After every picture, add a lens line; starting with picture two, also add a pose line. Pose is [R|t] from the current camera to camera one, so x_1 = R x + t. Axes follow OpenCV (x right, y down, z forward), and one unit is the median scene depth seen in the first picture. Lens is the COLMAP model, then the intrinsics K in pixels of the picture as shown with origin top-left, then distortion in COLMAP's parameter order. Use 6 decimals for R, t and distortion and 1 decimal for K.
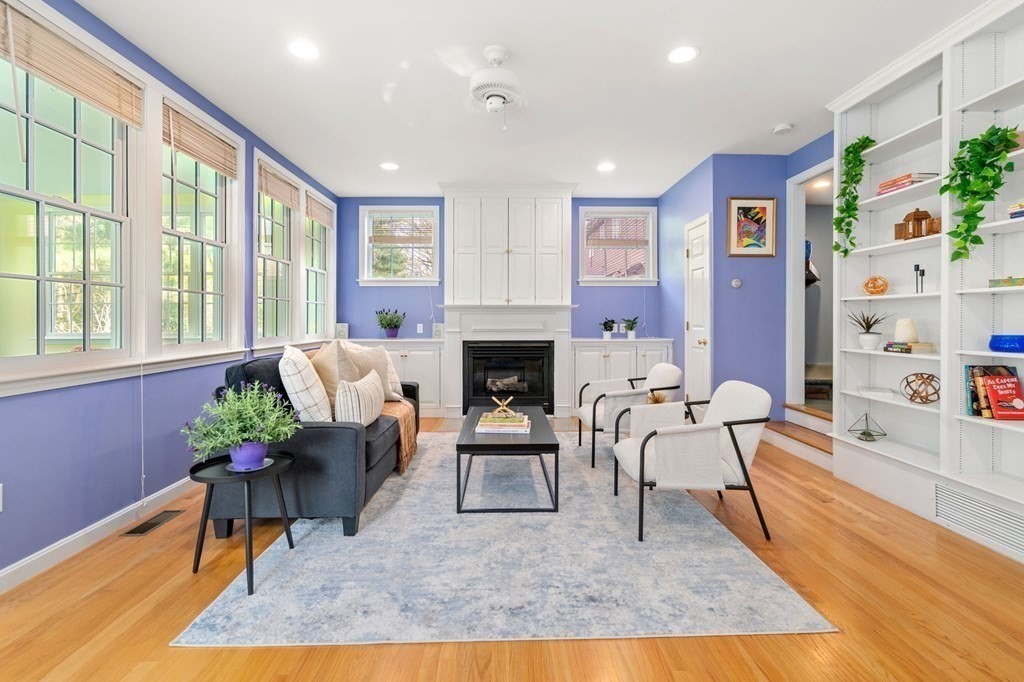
lens RADIAL K [[481.7, 0, 509.4], [0, 481.7, 320.8], [0, 0, 1]] dist [-0.005223, 0.002534]
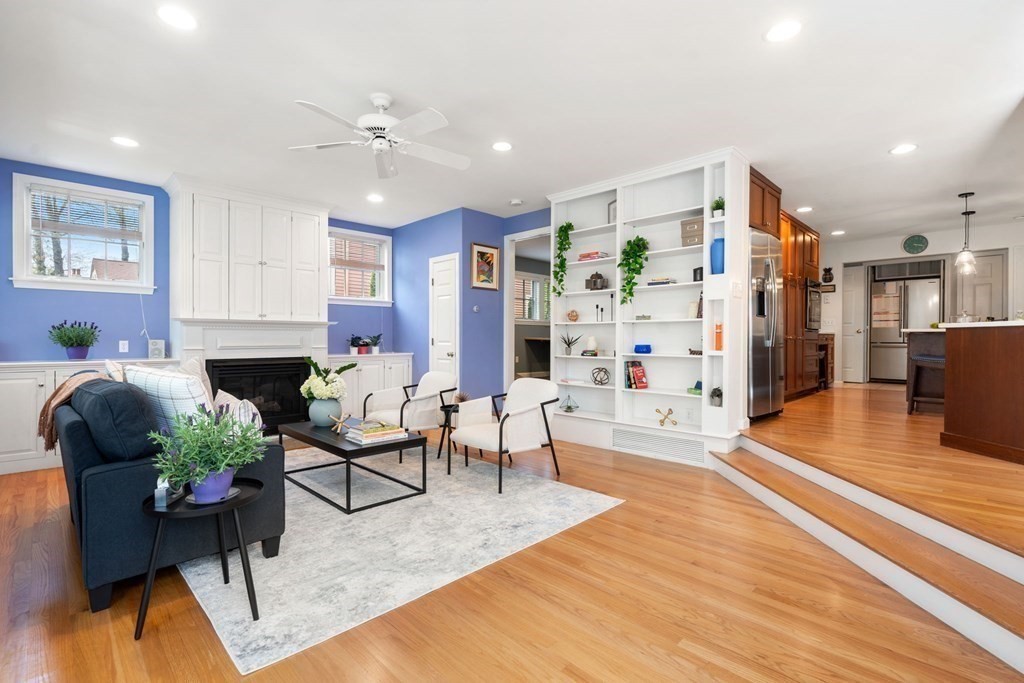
lens RADIAL K [[481.7, 0, 513.0], [0, 481.7, 341.7], [0, 0, 1]] dist [-0.005223, 0.002534]
pose [[0.721410, -0.004589, 0.692494, -0.573102], [-0.001026, 0.999970, 0.007695, 0.002549], [-0.692508, -0.006262, 0.721383, -0.033663]]
